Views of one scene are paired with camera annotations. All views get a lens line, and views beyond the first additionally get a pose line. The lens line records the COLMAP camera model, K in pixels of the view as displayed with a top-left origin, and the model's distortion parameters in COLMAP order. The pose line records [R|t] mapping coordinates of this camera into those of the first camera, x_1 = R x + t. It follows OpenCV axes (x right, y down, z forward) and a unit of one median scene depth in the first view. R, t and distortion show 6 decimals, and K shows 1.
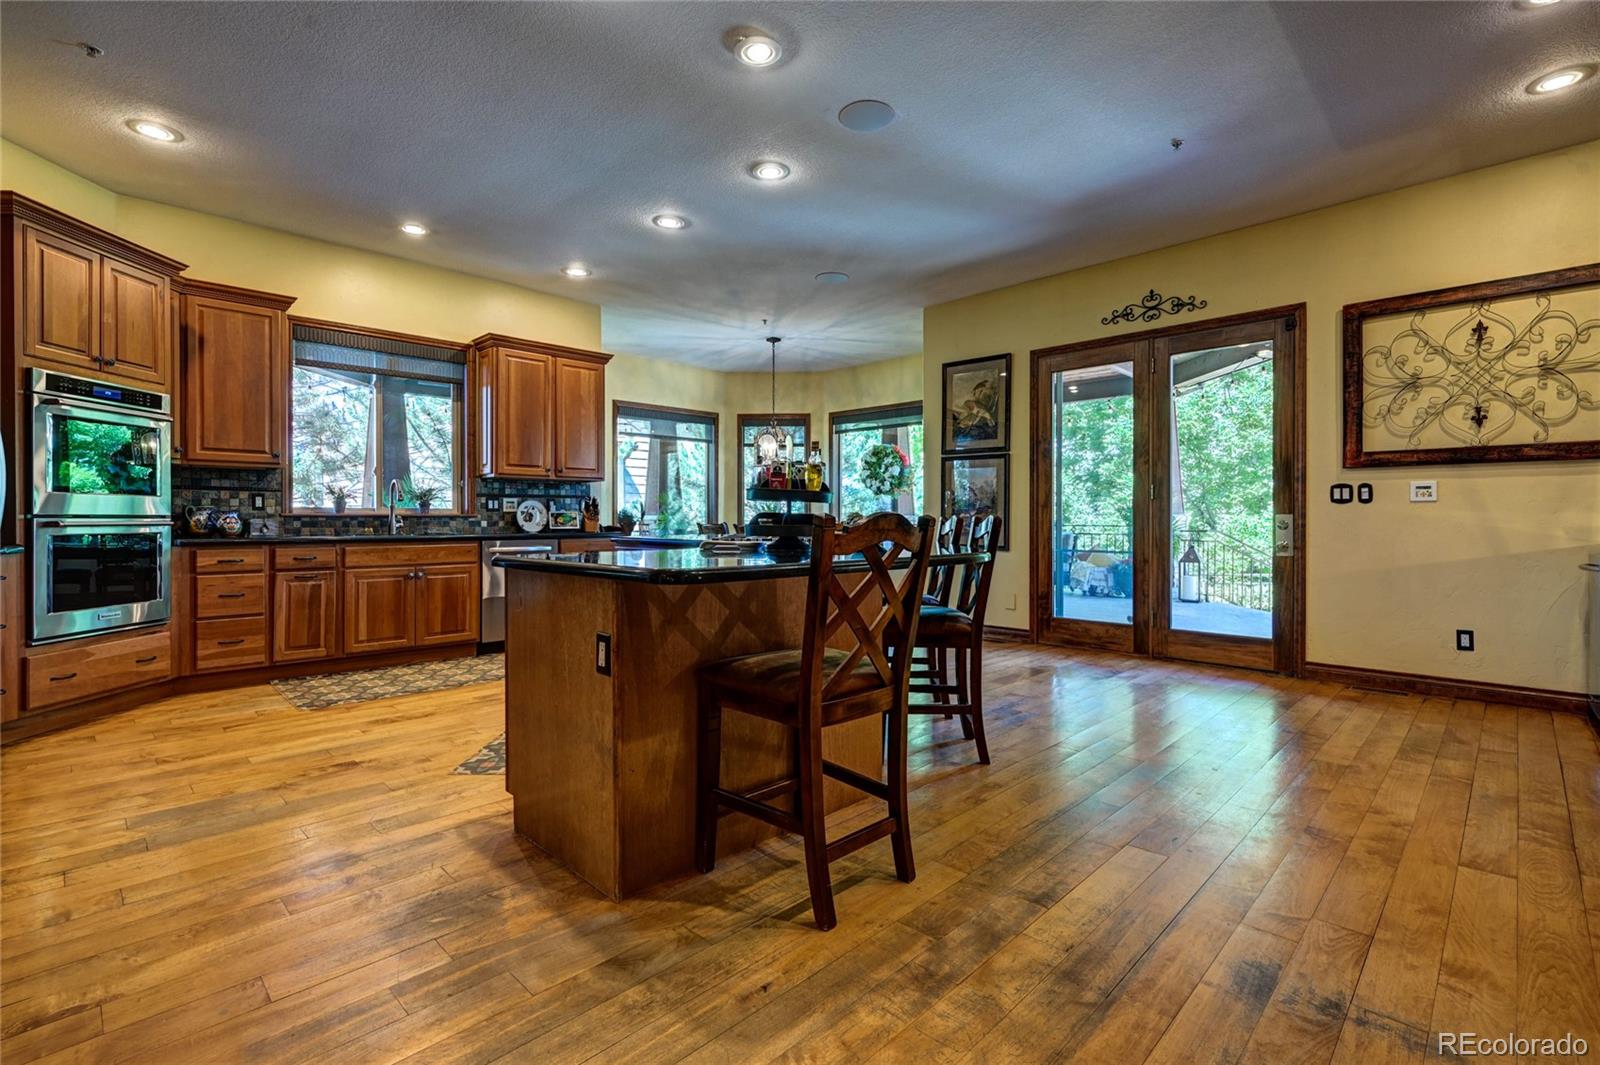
lens RADIAL K [[768.2, 0, 808.0], [0, 768.2, 513.7], [0, 0, 1]] dist [0.008236, -0.001686]
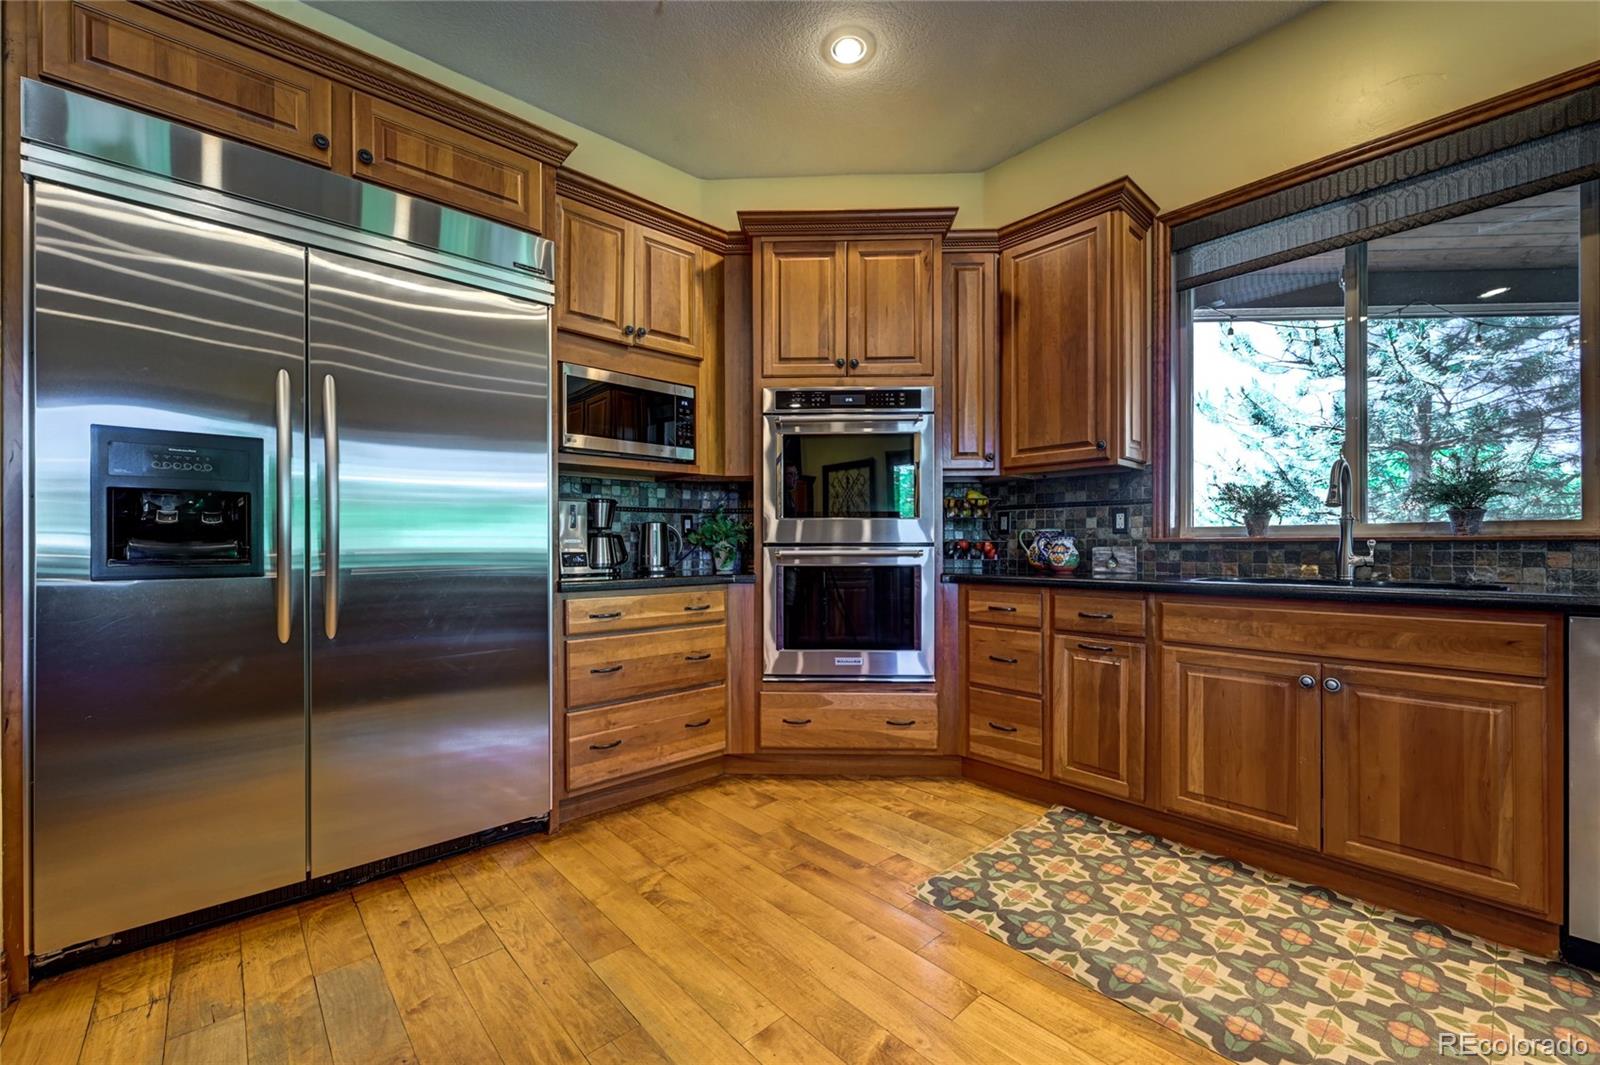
lens RADIAL K [[631.4, 0, 799.9], [0, 631.4, 549.3], [0, 0, 1]] dist [-0.000952, -0.000358]
pose [[-0.047719, 0.004156, -0.998852, -0.155412], [0.008801, 0.999954, 0.003740, 0.004112], [0.998822, -0.008612, -0.047753, 0.732409]]
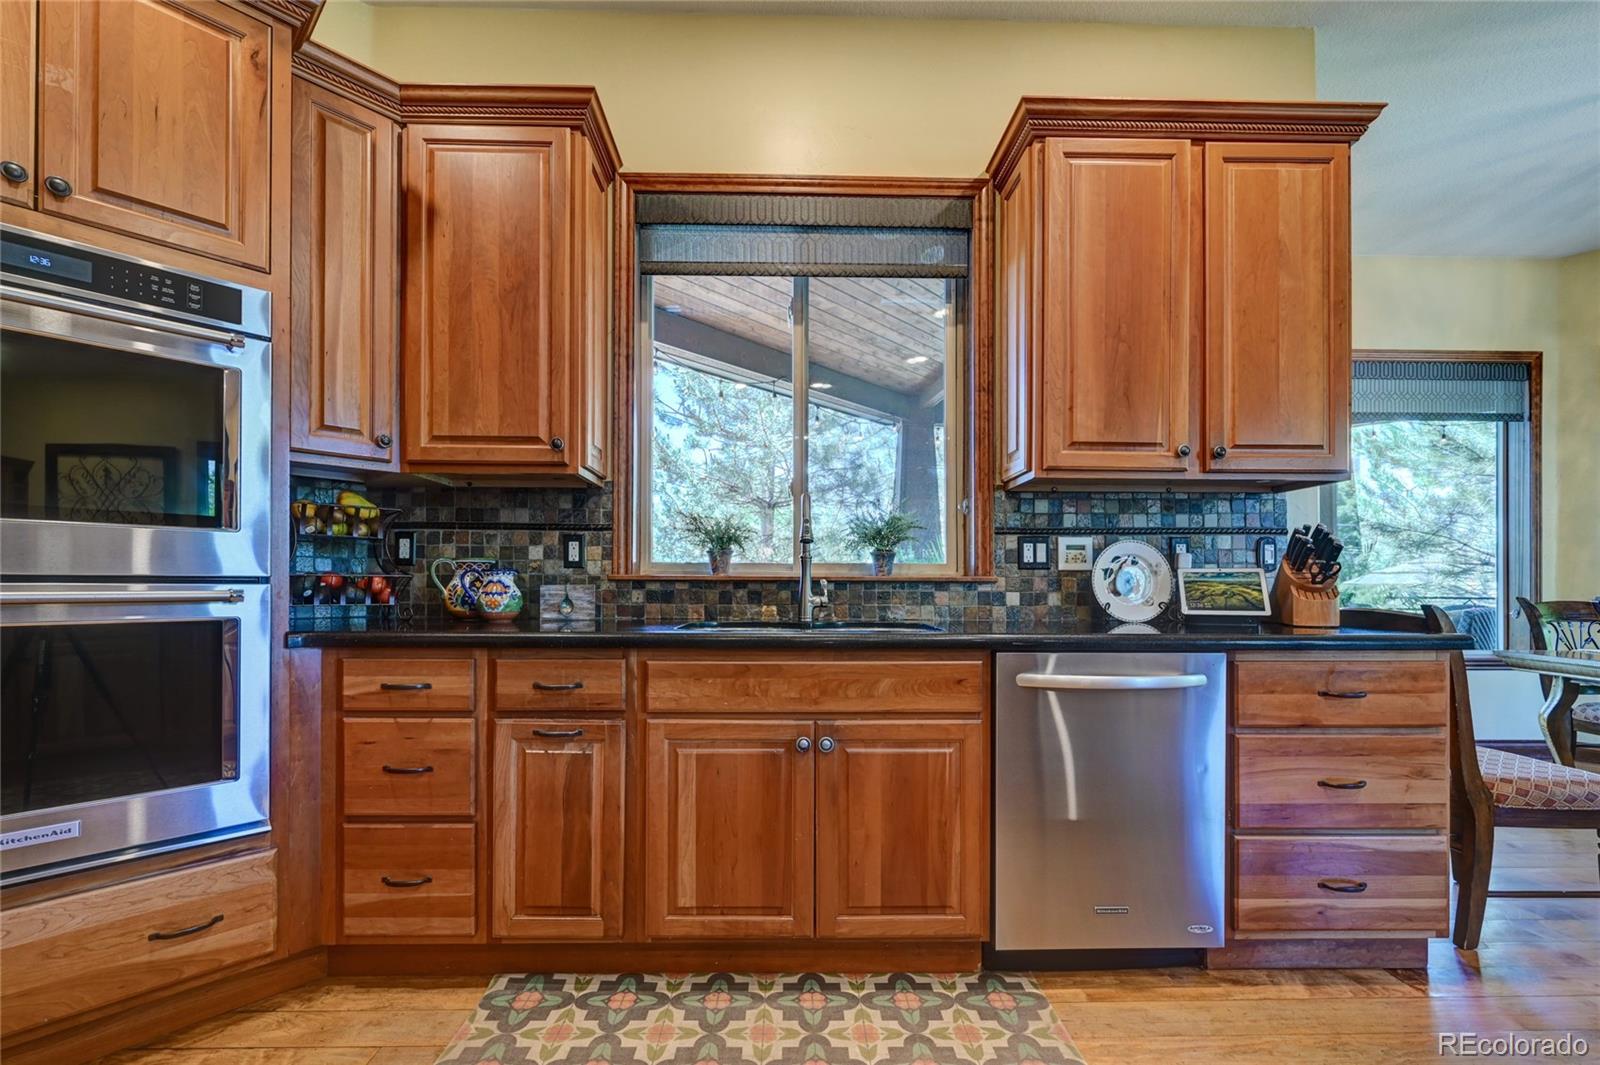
lens RADIAL K [[668.4, 0, 792.3], [0, 668.4, 582.8], [0, 0, 1]] dist [-0.001555, -0.000381]
pose [[0.724652, 0.002390, -0.689111, -0.299883], [0.000668, 0.999991, 0.004171, 0.003258], [0.689115, -0.003483, 0.724644, 0.761751]]
